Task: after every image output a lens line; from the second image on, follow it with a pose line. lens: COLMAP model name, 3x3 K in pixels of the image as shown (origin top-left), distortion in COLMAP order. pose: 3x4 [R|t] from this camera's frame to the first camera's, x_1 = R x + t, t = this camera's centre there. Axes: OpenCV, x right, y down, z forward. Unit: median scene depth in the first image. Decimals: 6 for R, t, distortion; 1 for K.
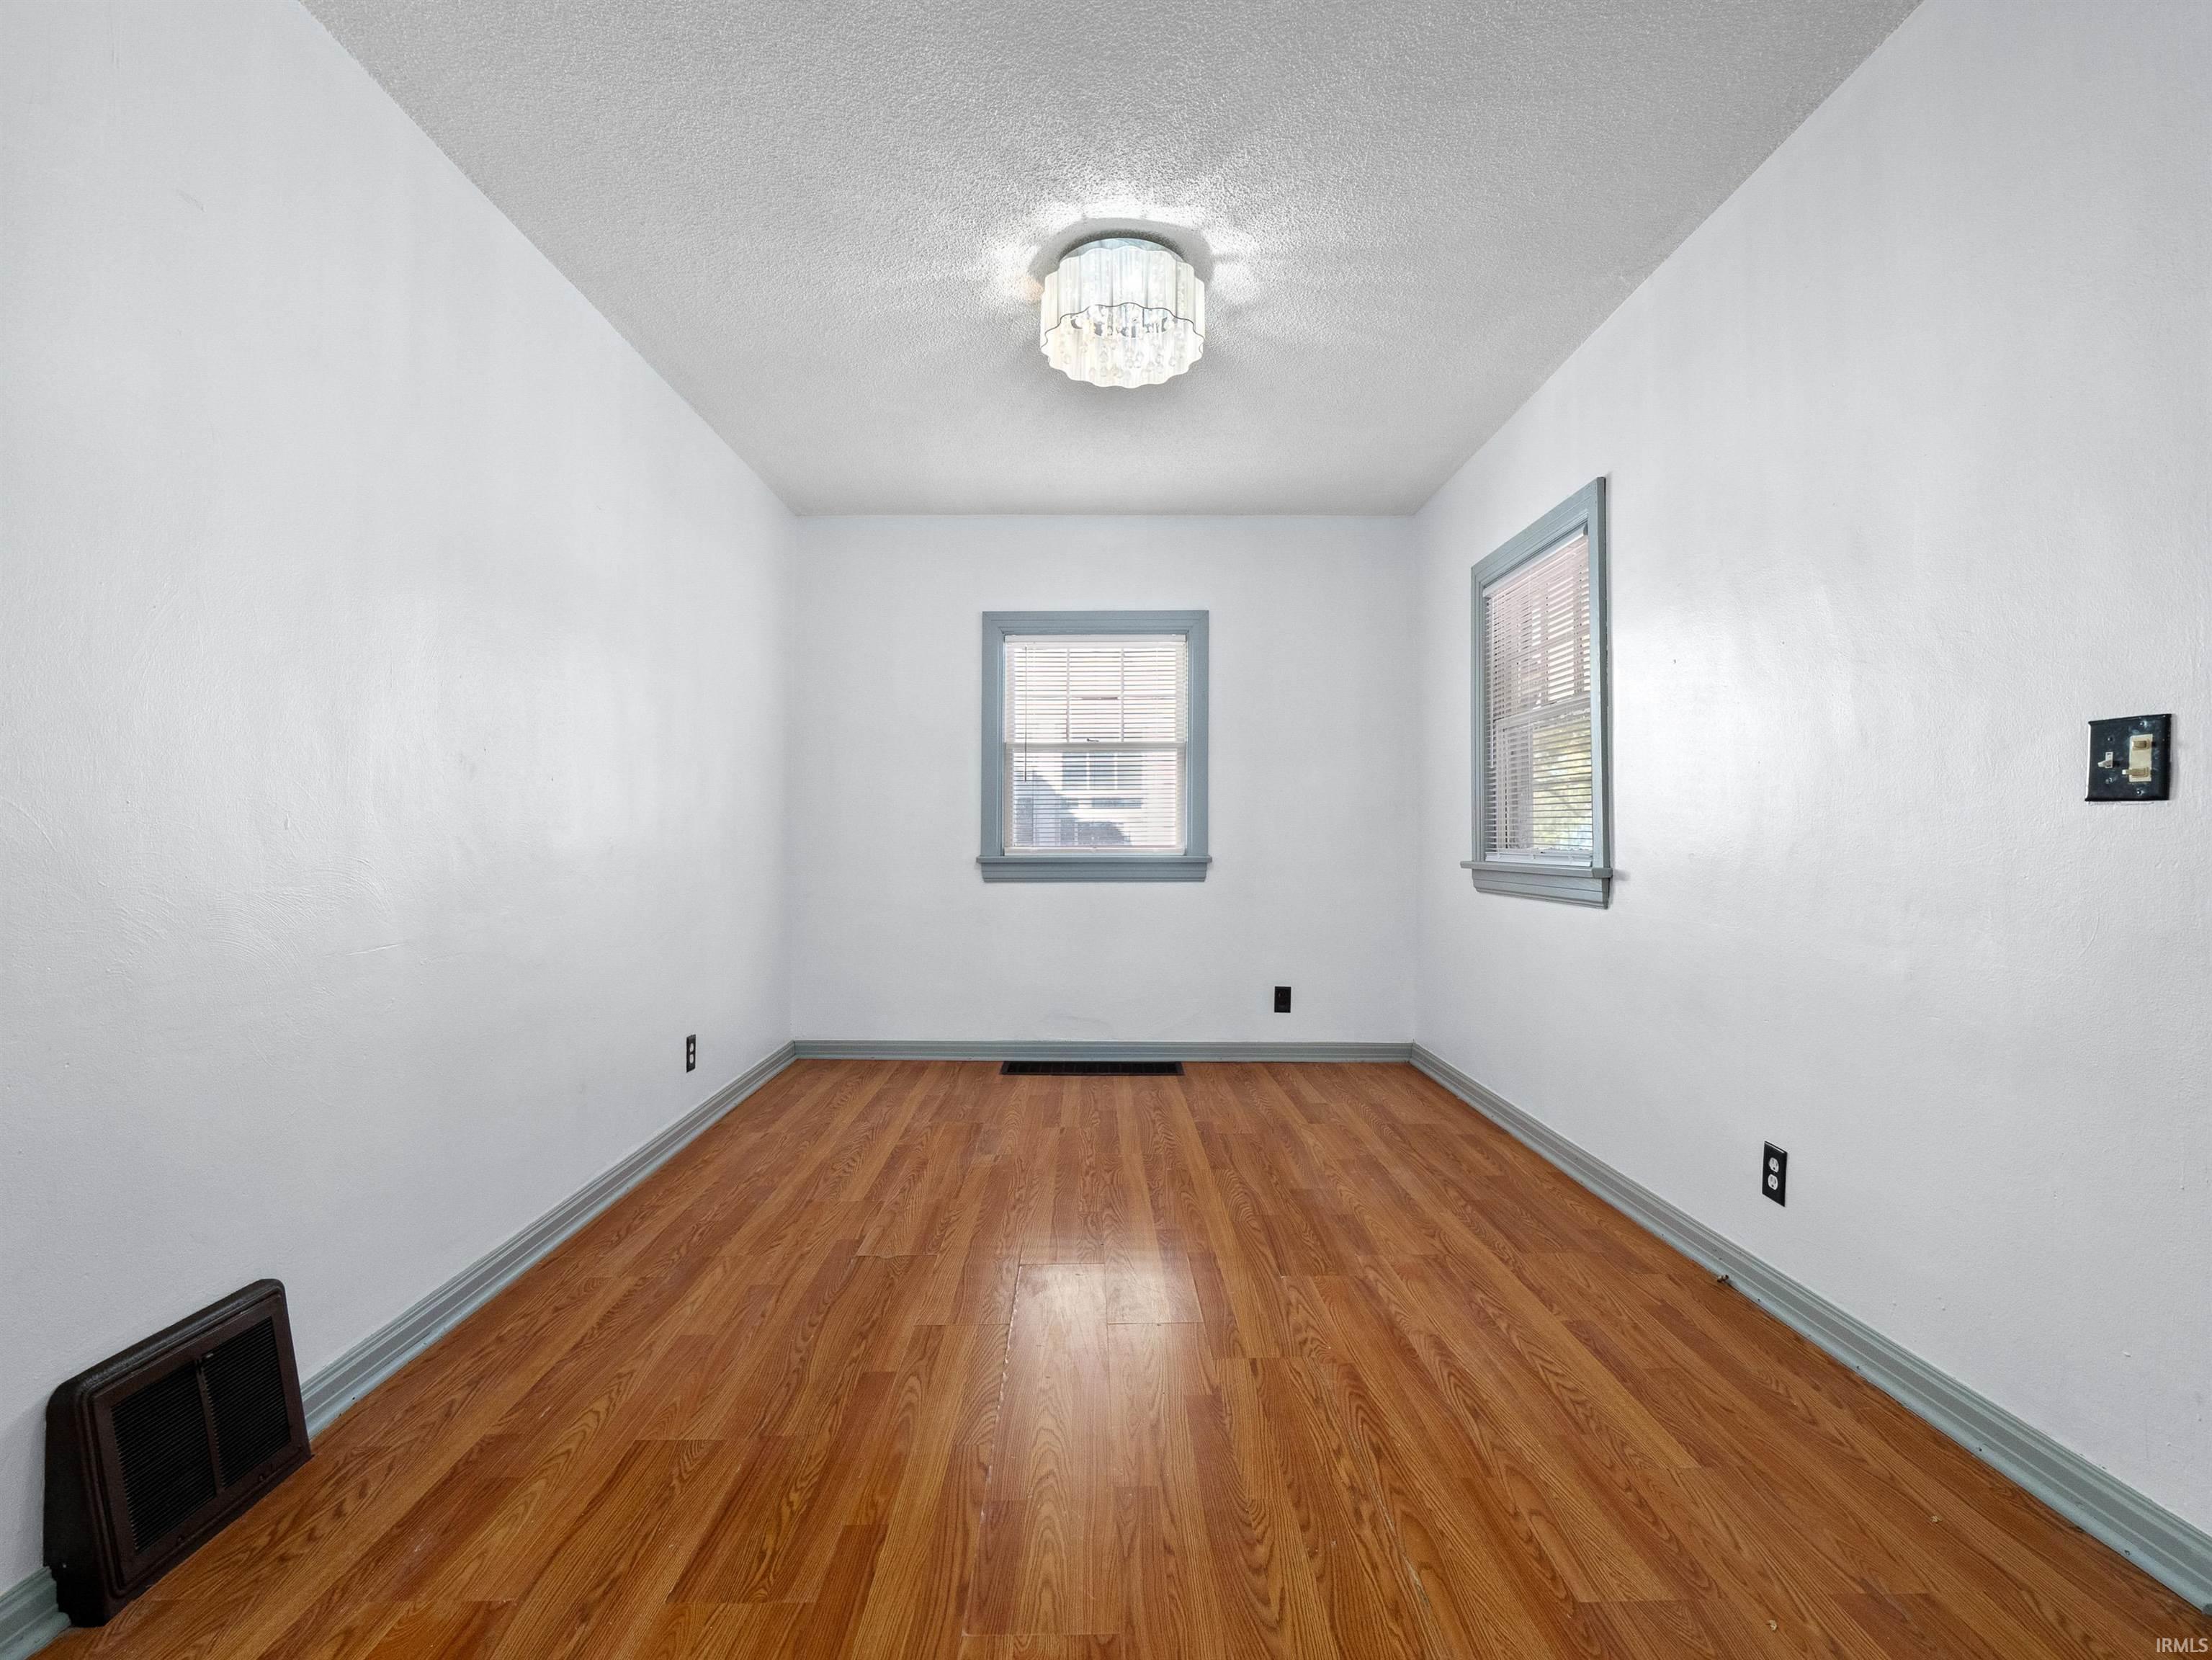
lens RADIAL K [[1091.6, 0, 1102.8], [0, 1091.6, 831.6], [0, 0, 1]] dist [-0.002421, -0.003108]
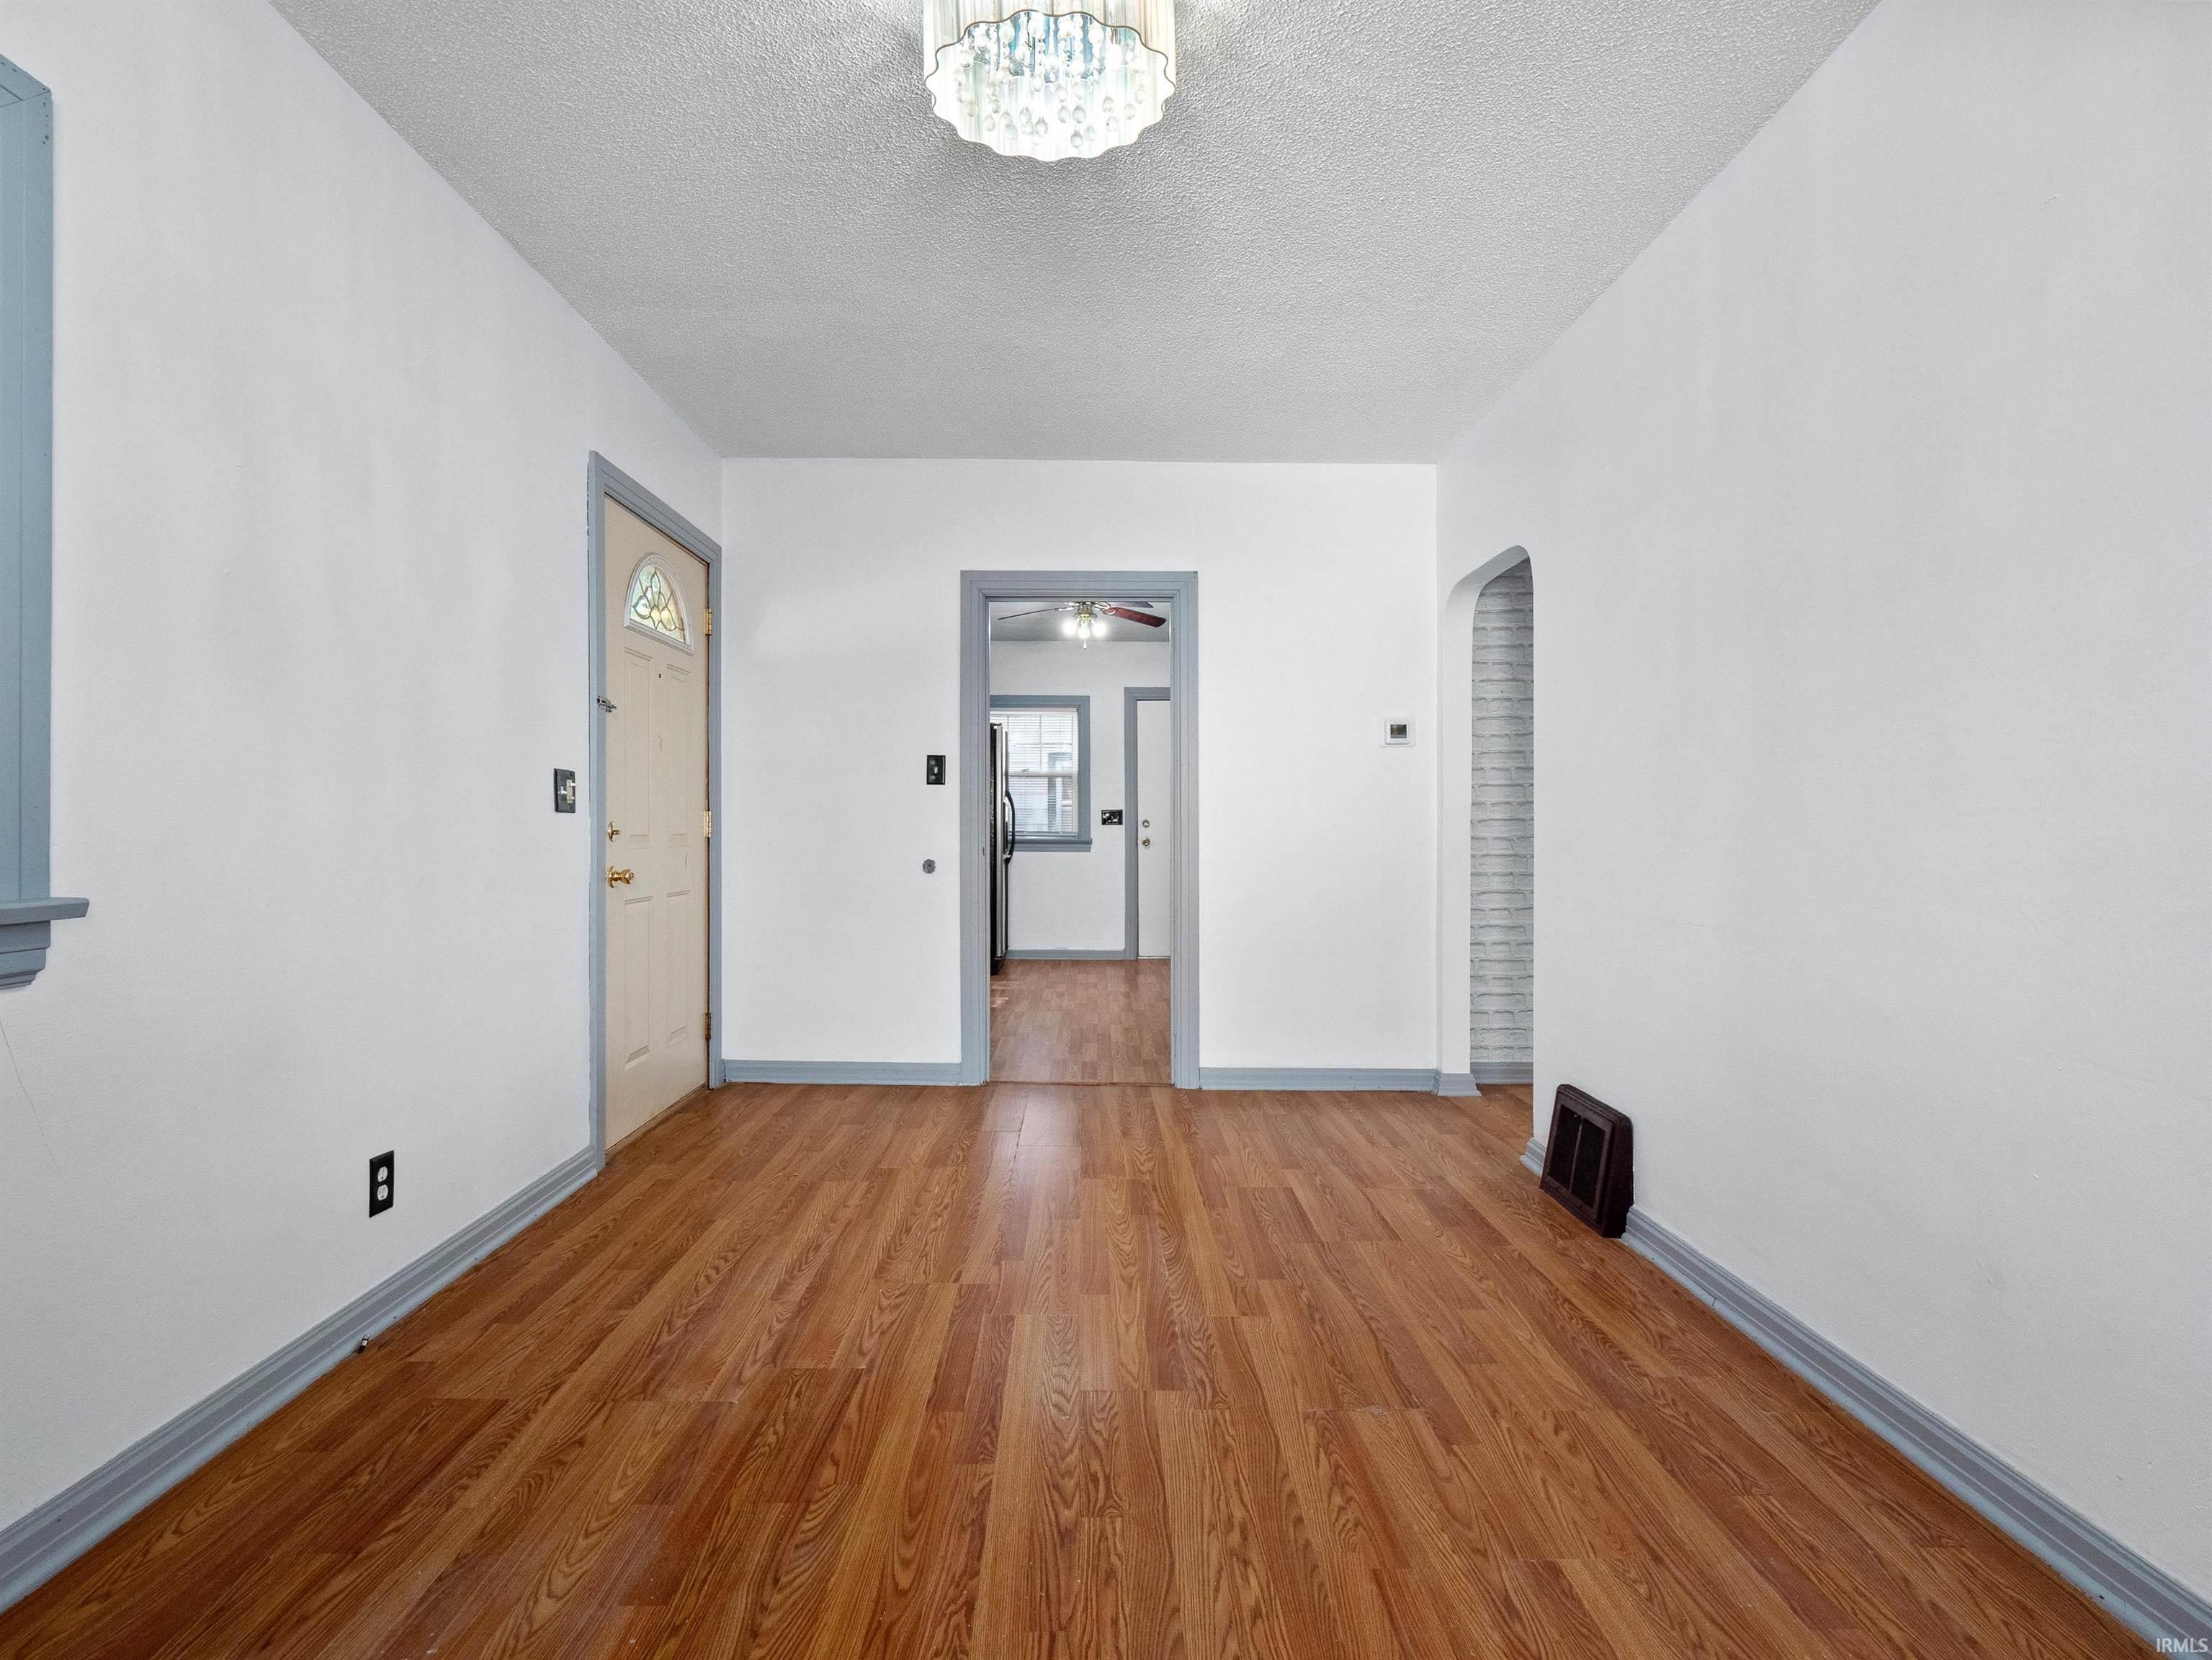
lens RADIAL K [[1091.6, 0, 1104.7], [0, 1091.6, 828.6], [0, 0, 1]] dist [-0.002421, -0.003108]
pose [[-0.999986, -0.001994, -0.004958, -0.012834], [-0.001975, 0.999991, -0.003726, 0.004642], [0.004965, -0.003716, -0.999981, 1.937738]]
